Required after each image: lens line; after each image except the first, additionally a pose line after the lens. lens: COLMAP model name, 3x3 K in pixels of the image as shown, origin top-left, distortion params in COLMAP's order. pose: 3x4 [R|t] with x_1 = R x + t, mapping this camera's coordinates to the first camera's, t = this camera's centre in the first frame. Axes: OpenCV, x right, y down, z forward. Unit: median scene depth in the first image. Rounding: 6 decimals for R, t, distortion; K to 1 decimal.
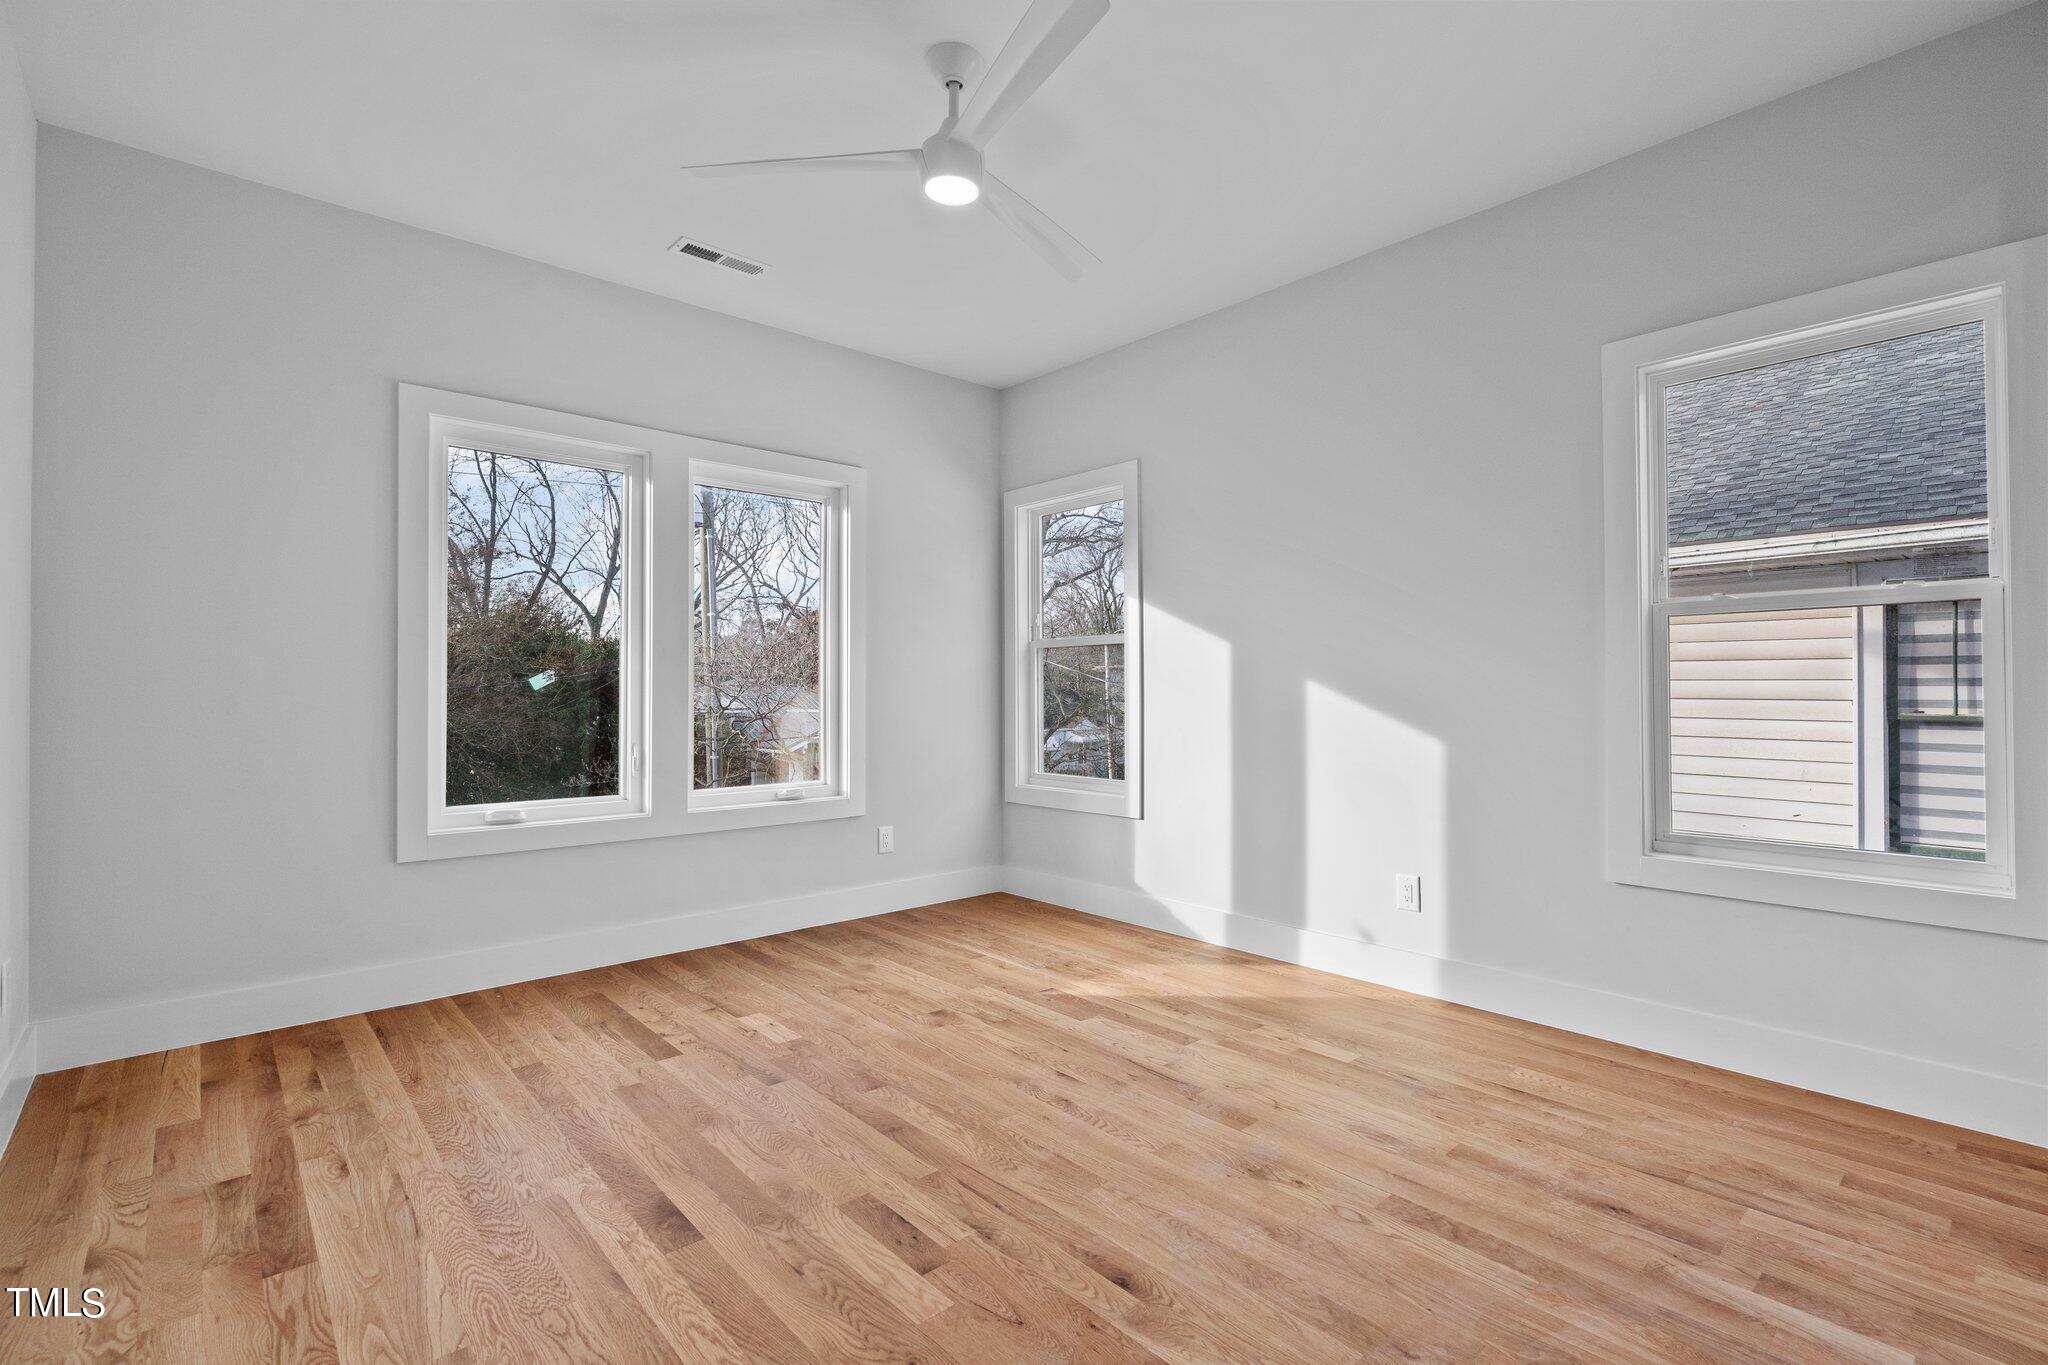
lens RADIAL K [[947.3, 0, 1032.9], [0, 947.3, 709.4], [0, 0, 1]] dist [0.000613, 0.000473]
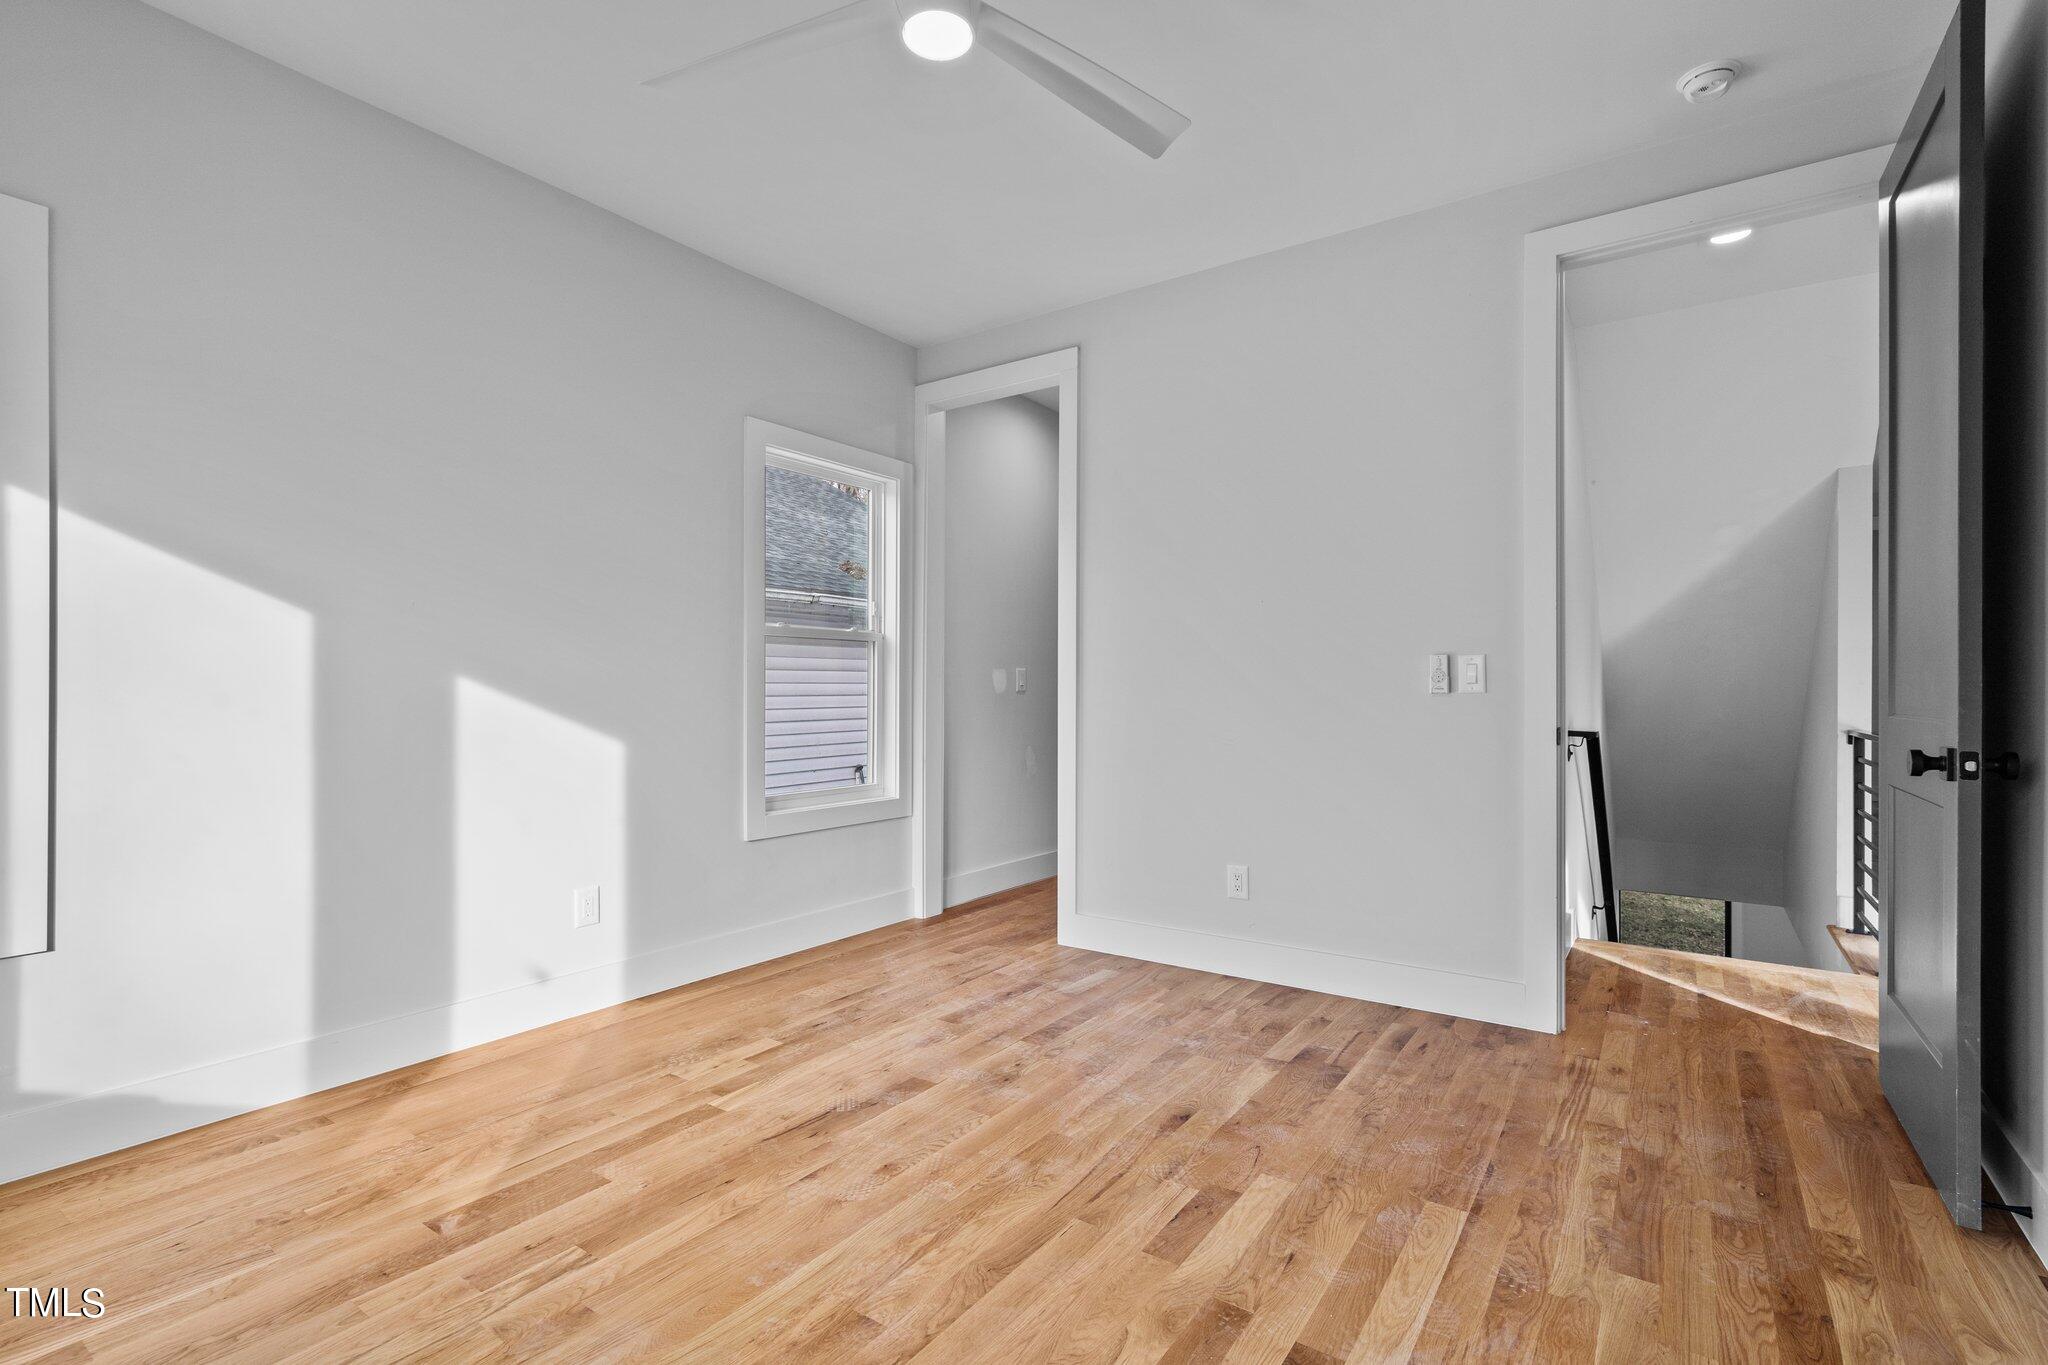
lens RADIAL K [[947.3, 0, 1032.9], [0, 947.3, 709.4], [0, 0, 1]] dist [0.000613, 0.000473]
pose [[-0.246716, -0.015706, 0.968960, -0.845271], [0.014803, 0.999691, 0.019974, -0.019693], [-0.968975, 0.019271, -0.246408, 1.097069]]
